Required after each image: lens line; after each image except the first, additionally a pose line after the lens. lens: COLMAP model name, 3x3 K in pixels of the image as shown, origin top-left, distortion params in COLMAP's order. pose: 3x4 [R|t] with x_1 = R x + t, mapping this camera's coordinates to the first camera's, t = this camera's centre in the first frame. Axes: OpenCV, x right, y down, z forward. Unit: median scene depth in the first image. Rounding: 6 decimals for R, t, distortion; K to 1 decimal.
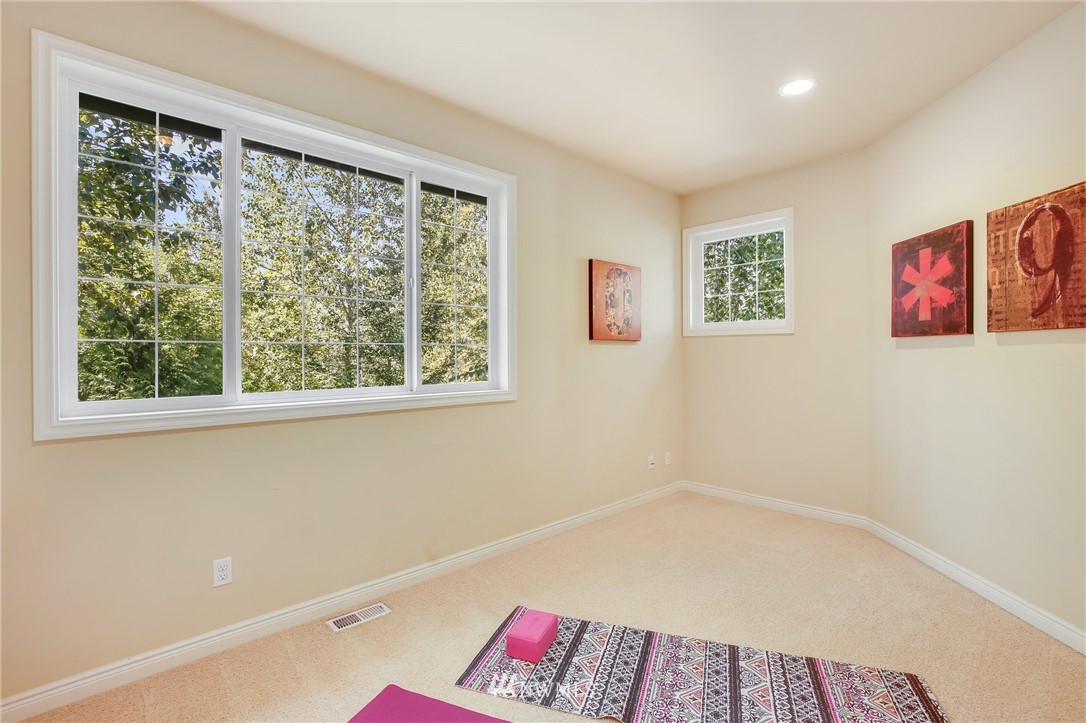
lens RADIAL K [[506.7, 0, 550.5], [0, 506.7, 363.0], [0, 0, 1]] dist [-0.032351, 0.000208]
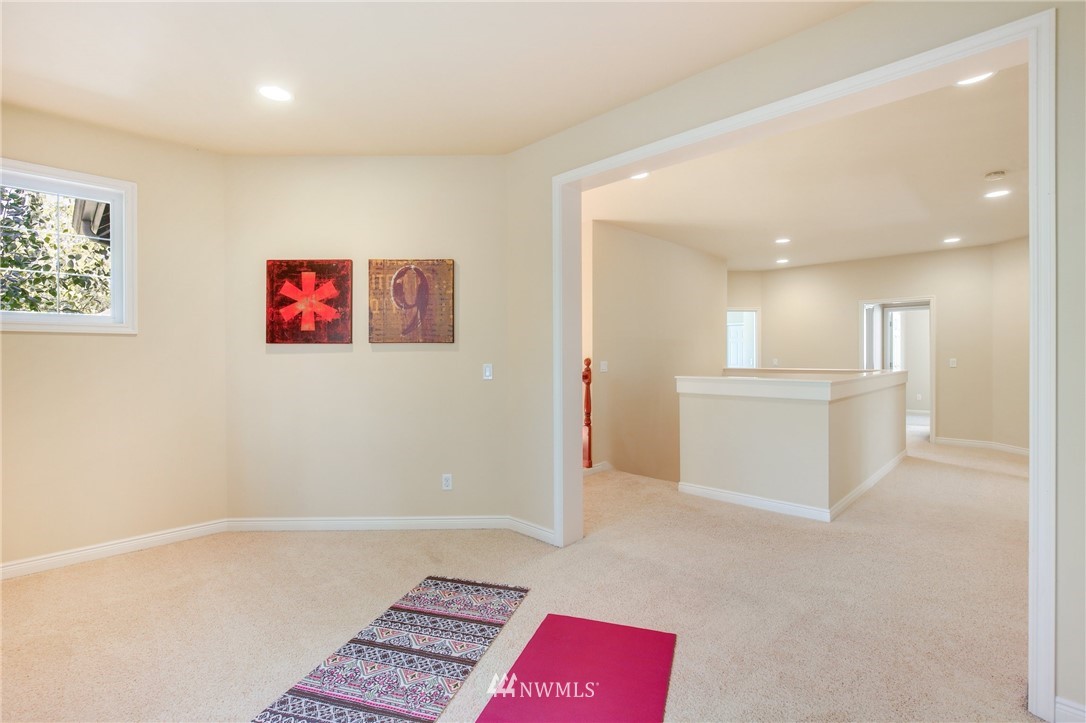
lens RADIAL K [[506.7, 0, 550.5], [0, 506.7, 363.0], [0, 0, 1]] dist [-0.032351, 0.000208]
pose [[-0.079485, -0.004364, 0.996827, -0.637709], [0.021906, 0.999741, 0.006123, -0.000537], [-0.996595, 0.022324, -0.079369, 0.613675]]
